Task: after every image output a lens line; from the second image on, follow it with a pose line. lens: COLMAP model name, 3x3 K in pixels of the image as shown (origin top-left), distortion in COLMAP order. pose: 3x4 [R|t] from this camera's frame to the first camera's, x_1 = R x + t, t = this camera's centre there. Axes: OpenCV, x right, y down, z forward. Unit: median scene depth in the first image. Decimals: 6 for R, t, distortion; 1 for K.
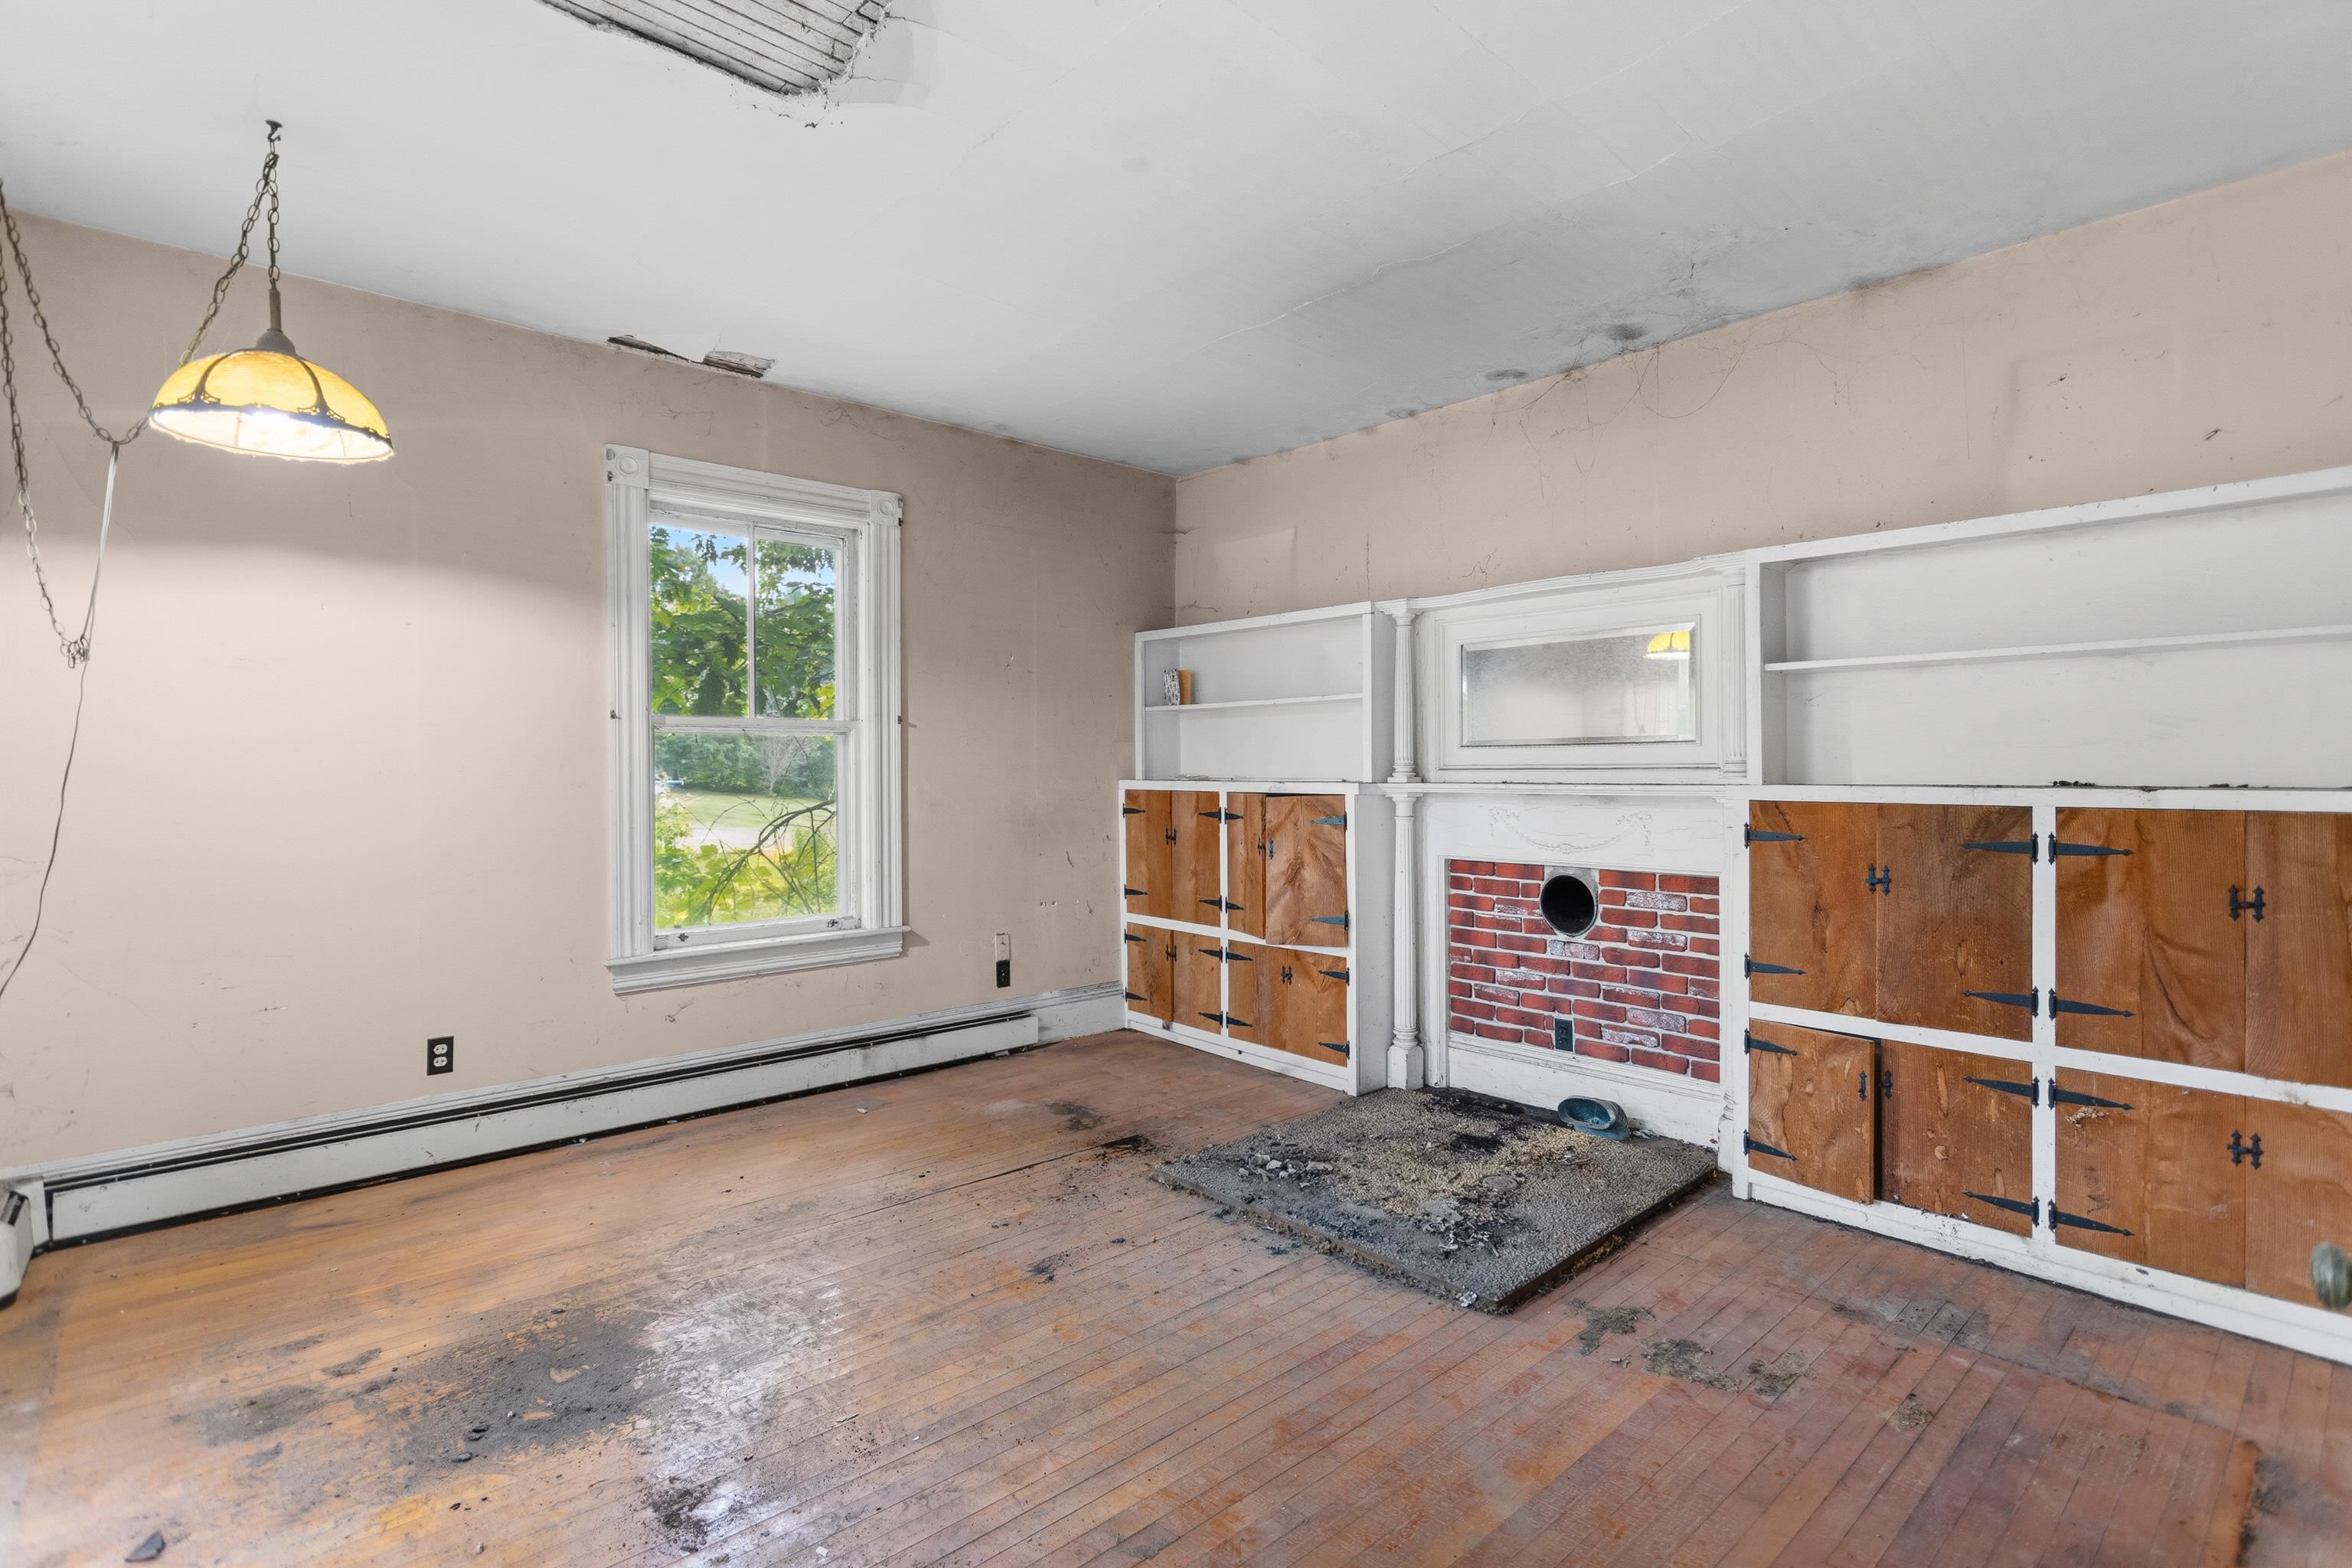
lens RADIAL K [[1110.9, 0, 1188.1], [0, 1110.9, 759.9], [0, 0, 1]] dist [0.000925, 0.000875]
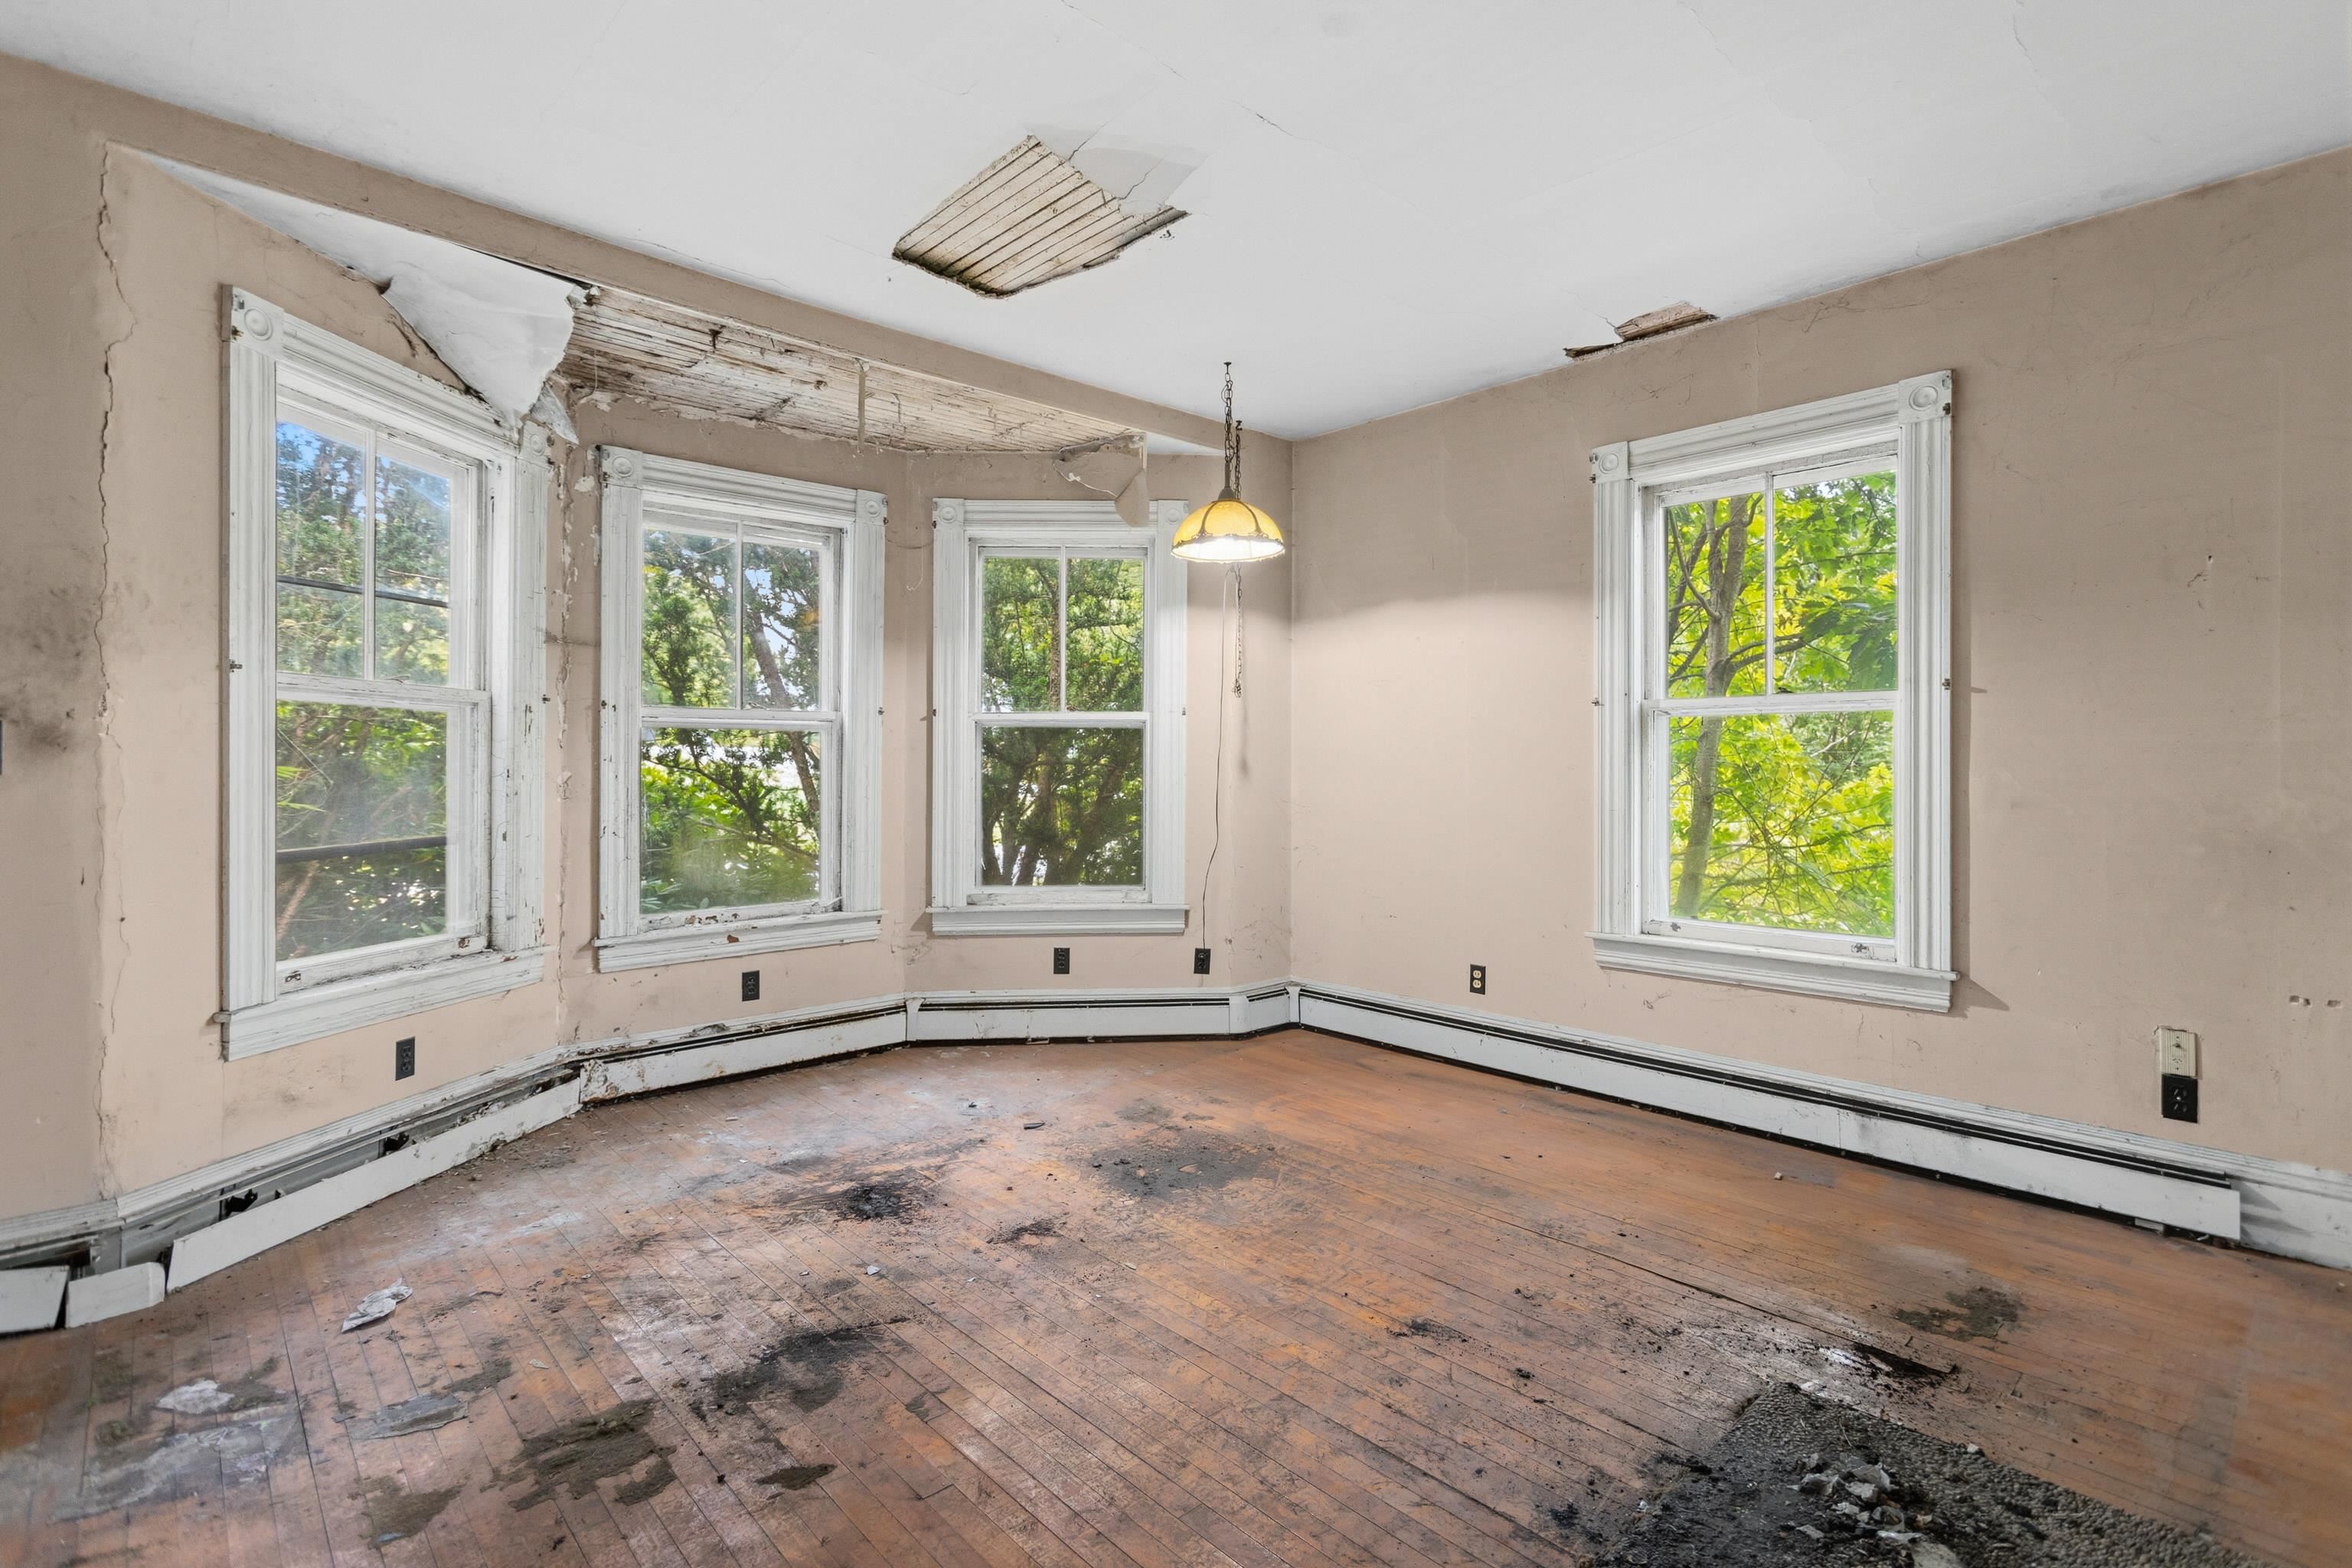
lens RADIAL K [[1110.9, 0, 1188.1], [0, 1110.9, 759.9], [0, 0, 1]] dist [0.000925, 0.000875]
pose [[0.008812, 0.002226, -0.999959, 0.583244], [0.008096, 0.999965, 0.002297, 0.009445], [0.999928, -0.008115, 0.008794, 0.647237]]
